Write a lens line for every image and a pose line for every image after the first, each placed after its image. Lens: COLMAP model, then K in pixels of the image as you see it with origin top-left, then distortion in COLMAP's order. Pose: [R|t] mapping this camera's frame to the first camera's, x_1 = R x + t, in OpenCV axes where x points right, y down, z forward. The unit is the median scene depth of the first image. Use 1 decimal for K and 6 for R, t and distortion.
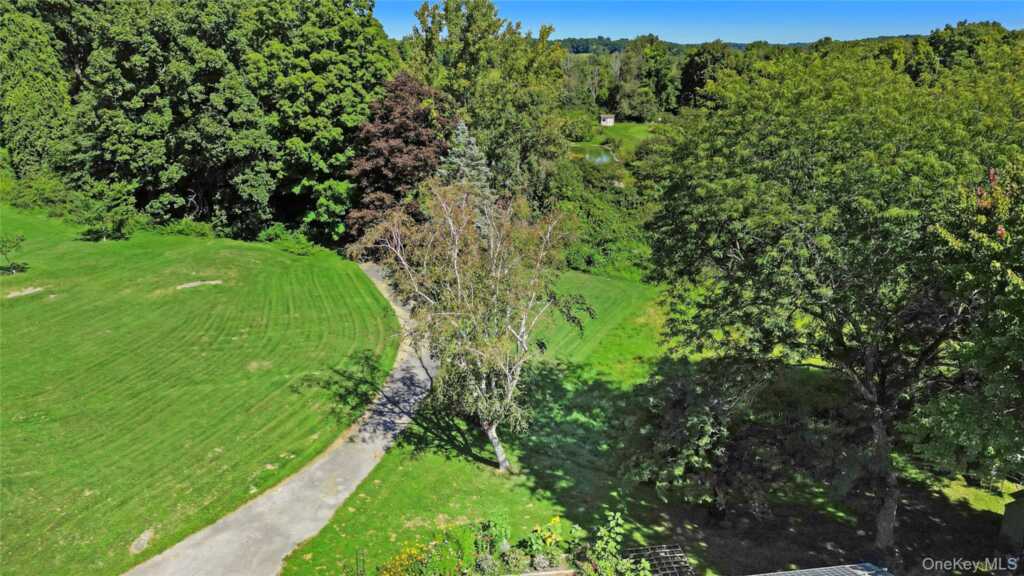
lens RADIAL K [[686.3, 0, 502.0], [0, 686.3, 261.3], [0, 0, 1]] dist [0.048097, -0.024018]
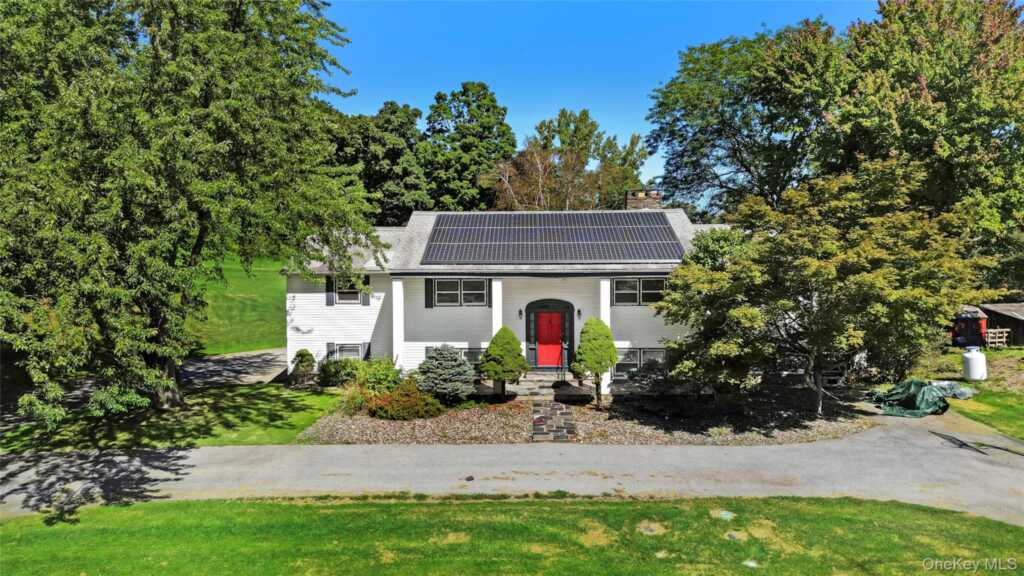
lens RADIAL K [[686.3, 0, 511.4], [0, 686.3, 282.7], [0, 0, 1]] dist [0.048097, -0.024018]
pose [[0.984970, 0.005668, -0.172631, 0.078415], [-0.045832, 0.972210, -0.229582, 0.314435], [0.166533, 0.234044, 0.957857, -0.294238]]
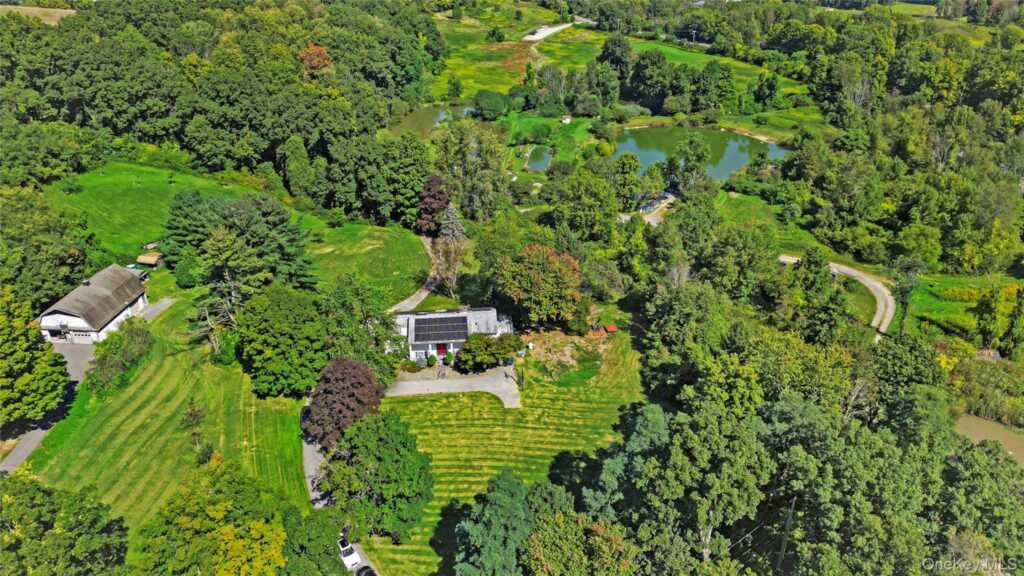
lens RADIAL K [[686.3, 0, 508.7], [0, 686.3, 285.2], [0, 0, 1]] dist [0.048097, -0.024018]
pose [[0.997464, 0.030349, -0.064372, 0.374038], [-0.016926, 0.979726, 0.199626, -0.397781], [0.069125, -0.198031, 0.977755, -1.936637]]
